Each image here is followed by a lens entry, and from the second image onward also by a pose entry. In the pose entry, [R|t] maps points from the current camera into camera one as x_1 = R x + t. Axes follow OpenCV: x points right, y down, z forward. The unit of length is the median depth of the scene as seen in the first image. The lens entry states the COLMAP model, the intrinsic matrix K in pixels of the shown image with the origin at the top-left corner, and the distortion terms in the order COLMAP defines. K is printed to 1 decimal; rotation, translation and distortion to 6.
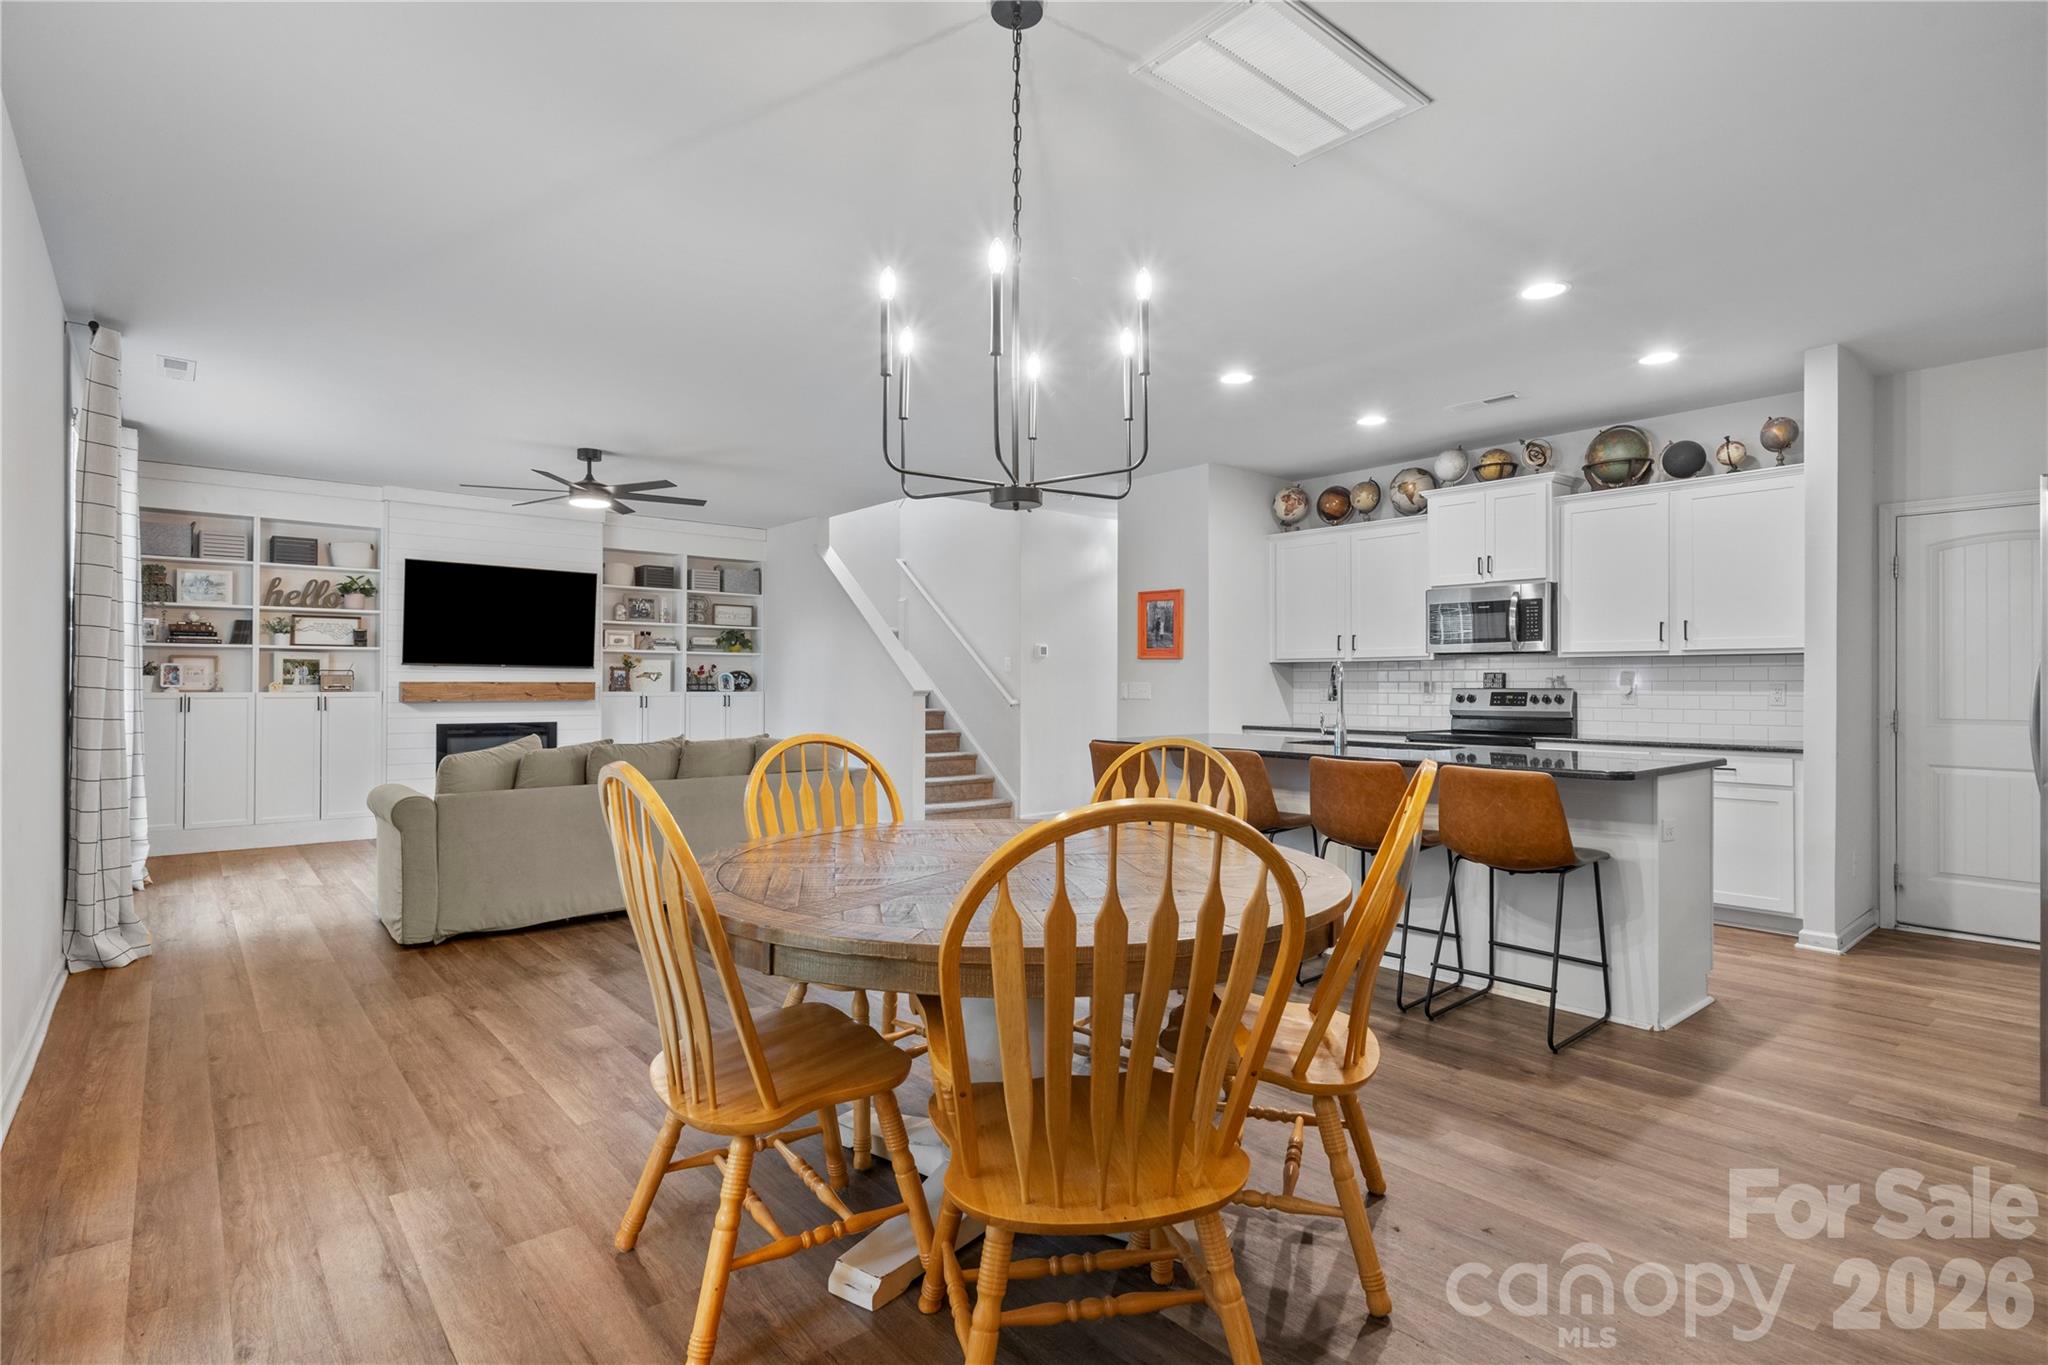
lens RADIAL K [[1016.3, 0, 1019.0], [0, 1016.3, 677.2], [0, 0, 1]] dist [0.001879, -0.002394]
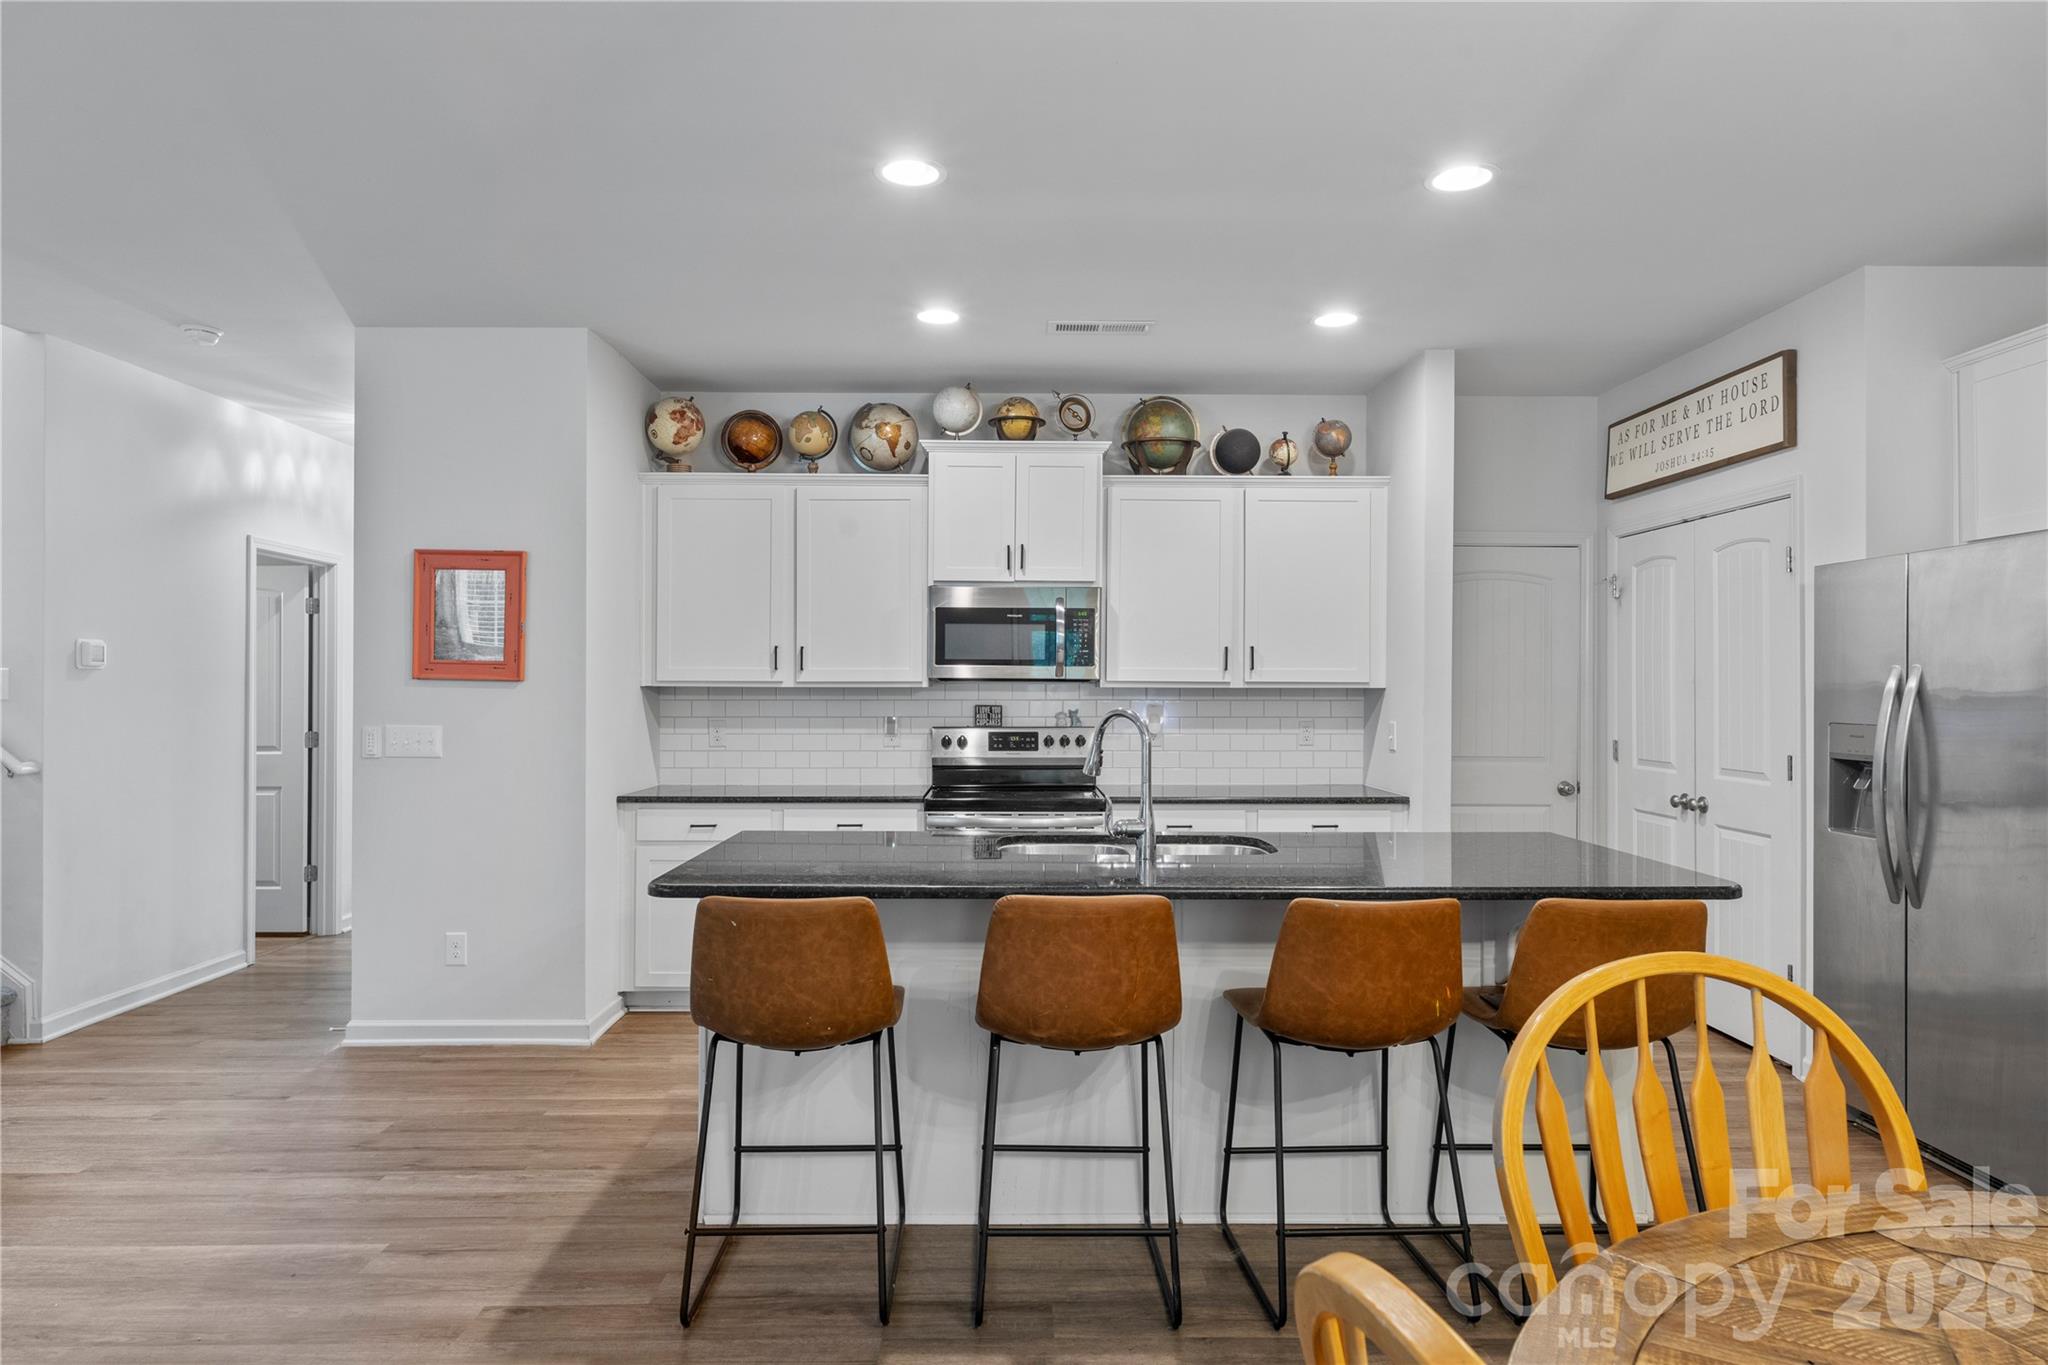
lens RADIAL K [[1202.1, 0, 1021.3], [0, 1202.1, 681.4], [0, 0, 1]] dist [-0.001674, -0.002532]
pose [[0.633315, 0.003322, 0.773887, -0.166761], [-0.006589, 0.999978, 0.001099, -0.020493], [-0.773866, -0.005796, 0.633322, 0.398898]]
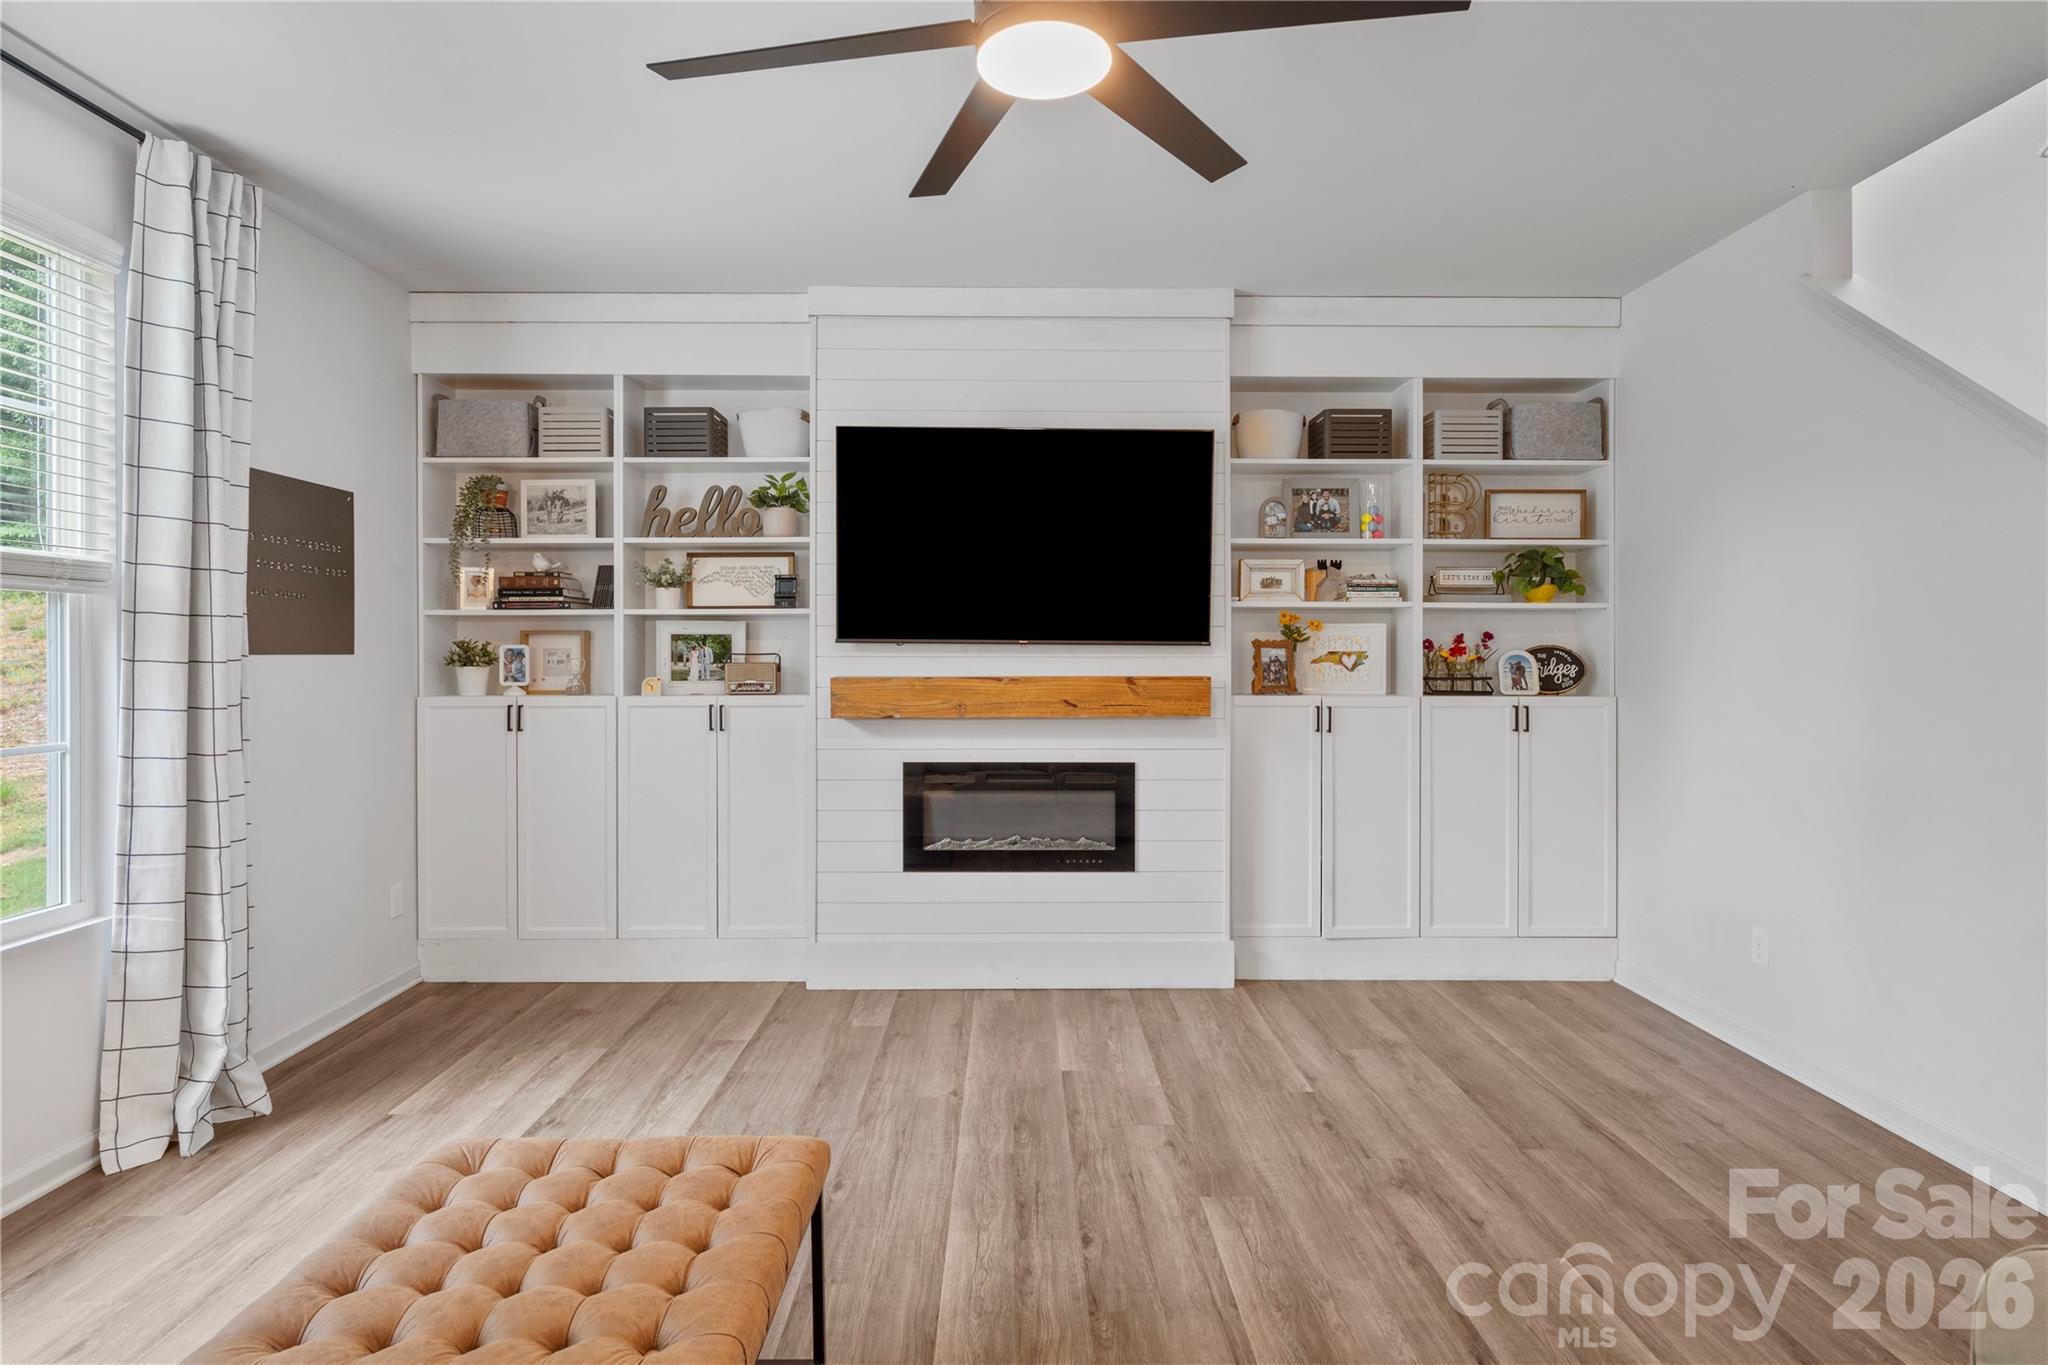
lens RADIAL K [[1063.2, 0, 1007.6], [0, 1063.2, 650.7], [0, 0, 1]] dist [-0.001415, 0.000478]
pose [[0.769561, -0.000057, -0.638573, -0.232868], [0.006933, 0.999942, 0.008266, -0.013171], [0.638535, -0.010788, 0.769517, 0.720171]]
